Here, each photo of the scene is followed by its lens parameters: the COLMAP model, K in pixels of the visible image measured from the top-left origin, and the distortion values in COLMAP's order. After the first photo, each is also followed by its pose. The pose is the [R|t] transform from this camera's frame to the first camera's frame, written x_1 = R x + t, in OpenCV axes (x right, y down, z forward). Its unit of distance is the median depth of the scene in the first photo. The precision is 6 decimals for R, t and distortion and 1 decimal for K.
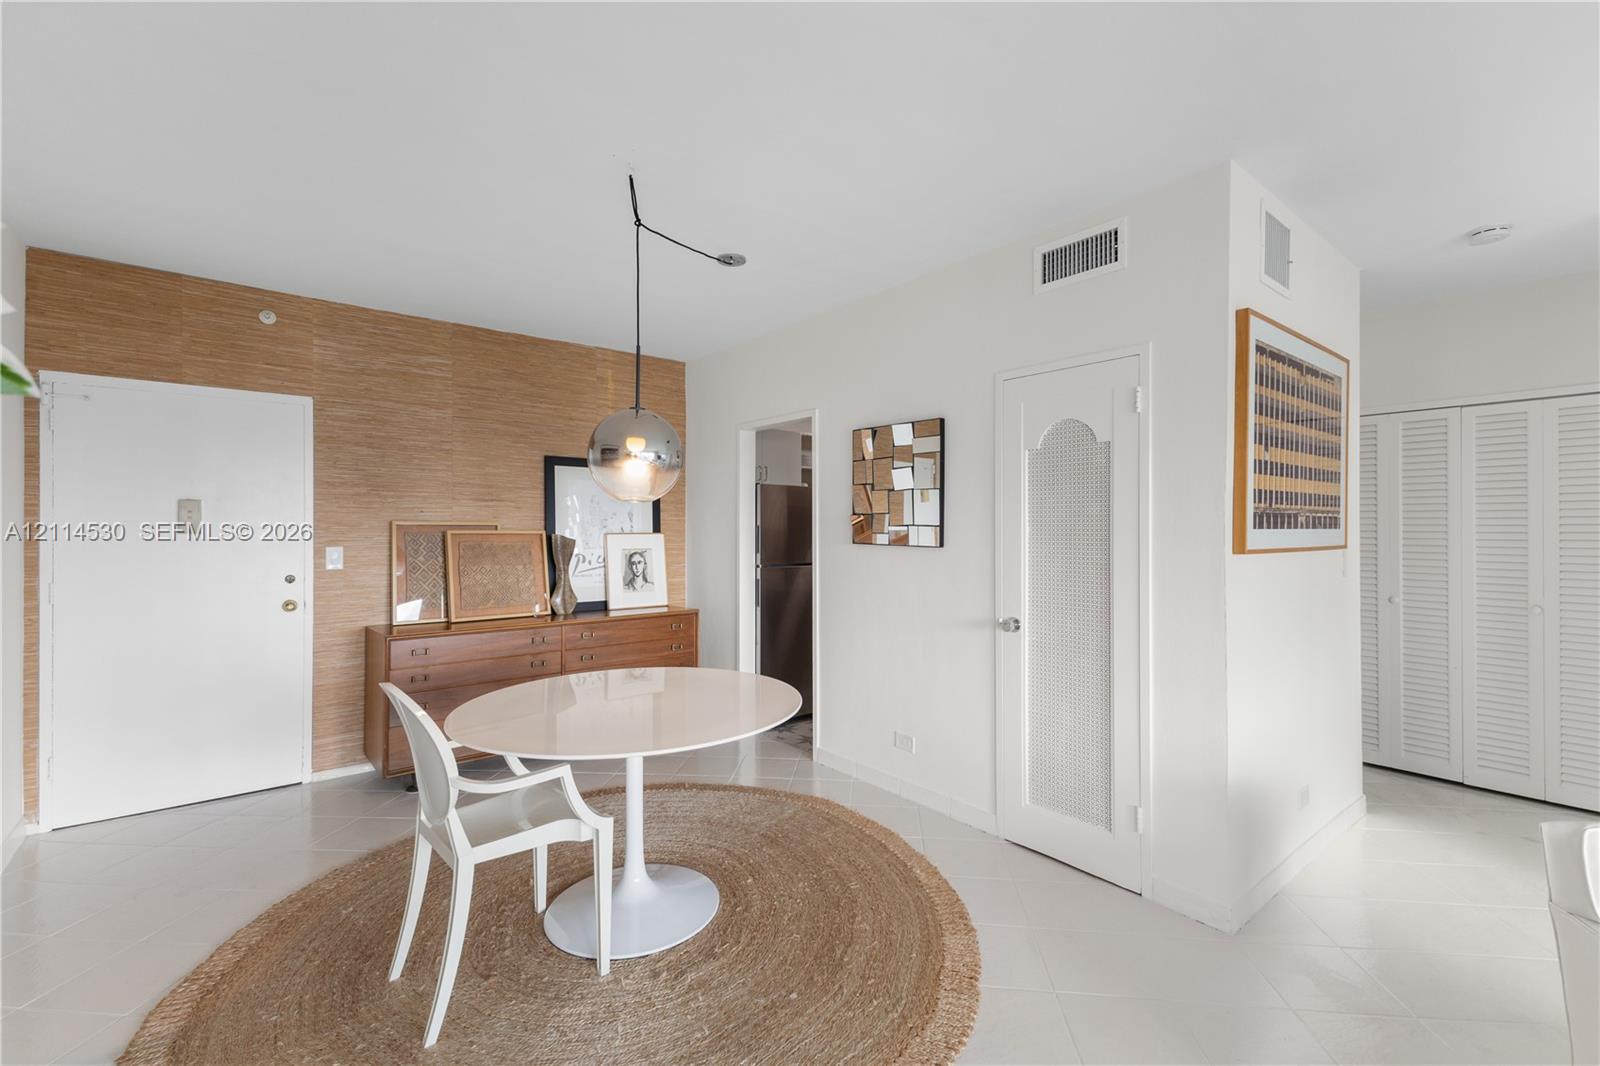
lens RADIAL K [[697.7, 0, 800.4], [0, 697.7, 529.2], [0, 0, 1]] dist [0.004338, -0.000113]
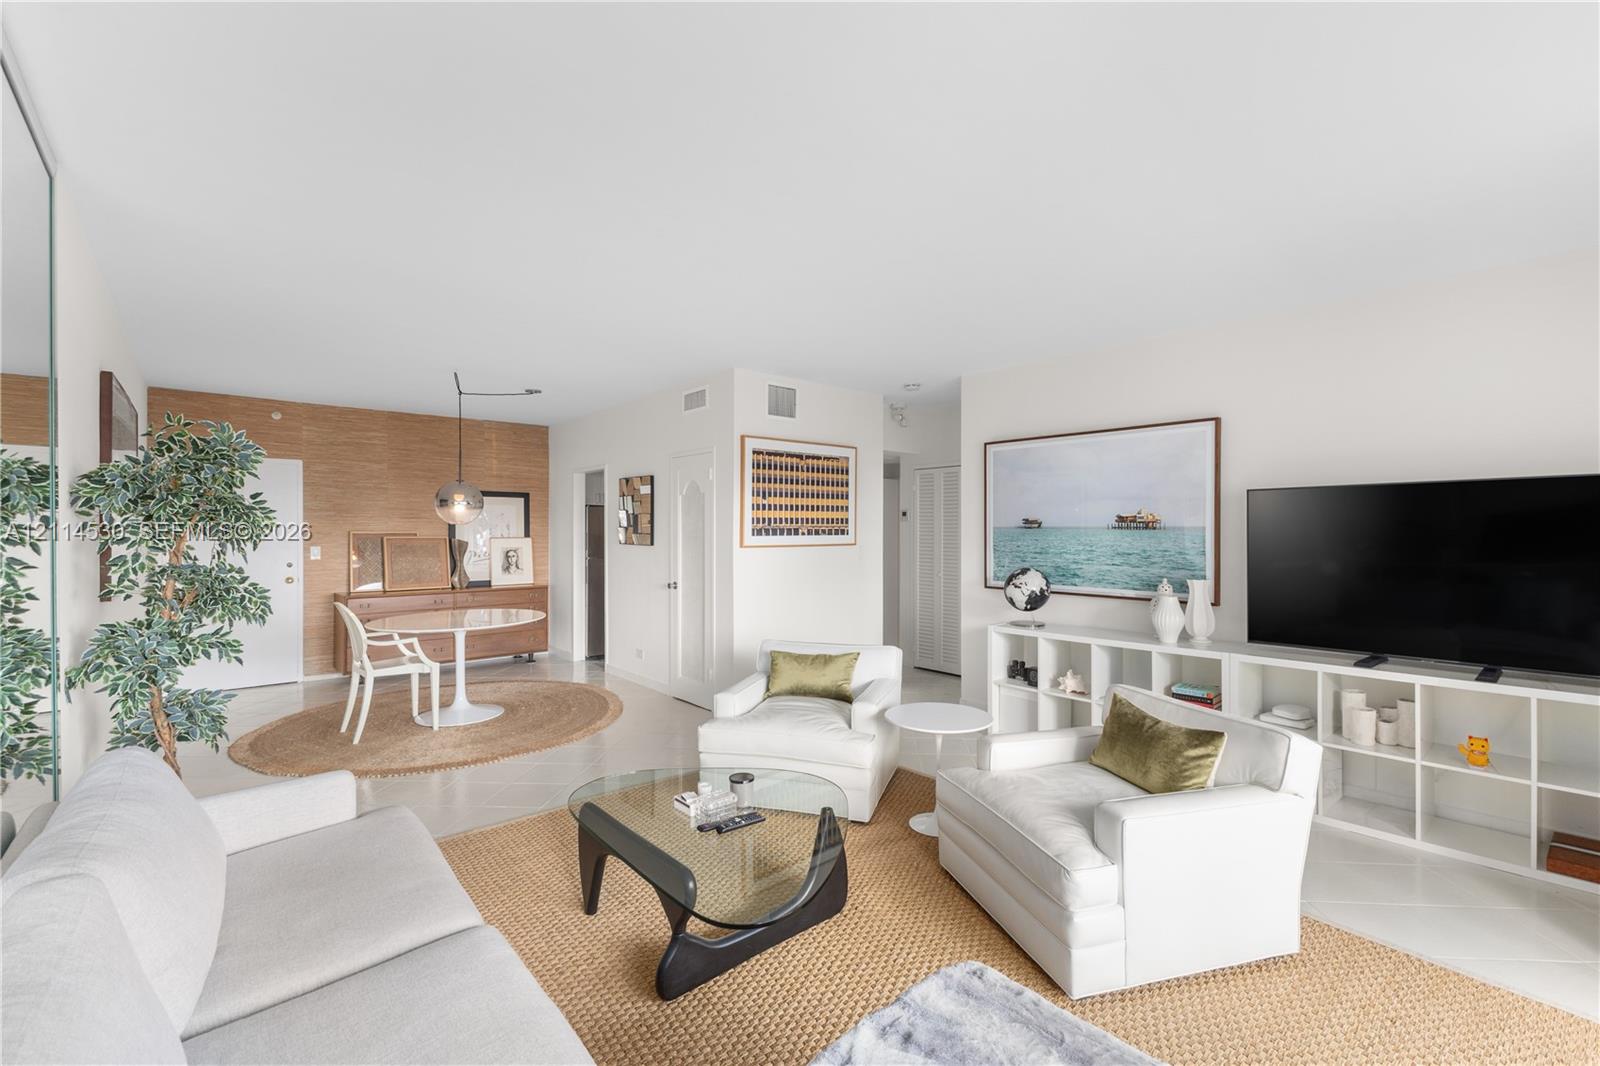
lens RADIAL K [[697.7, 0, 809.9], [0, 697.7, 533.1], [0, 0, 1]] dist [0.004338, -0.000113]
pose [[0.999621, -0.001942, 0.027464, 0.495432], [0.001871, 0.999995, 0.002605, -0.009485], [-0.027469, -0.002553, 0.999619, -0.743074]]
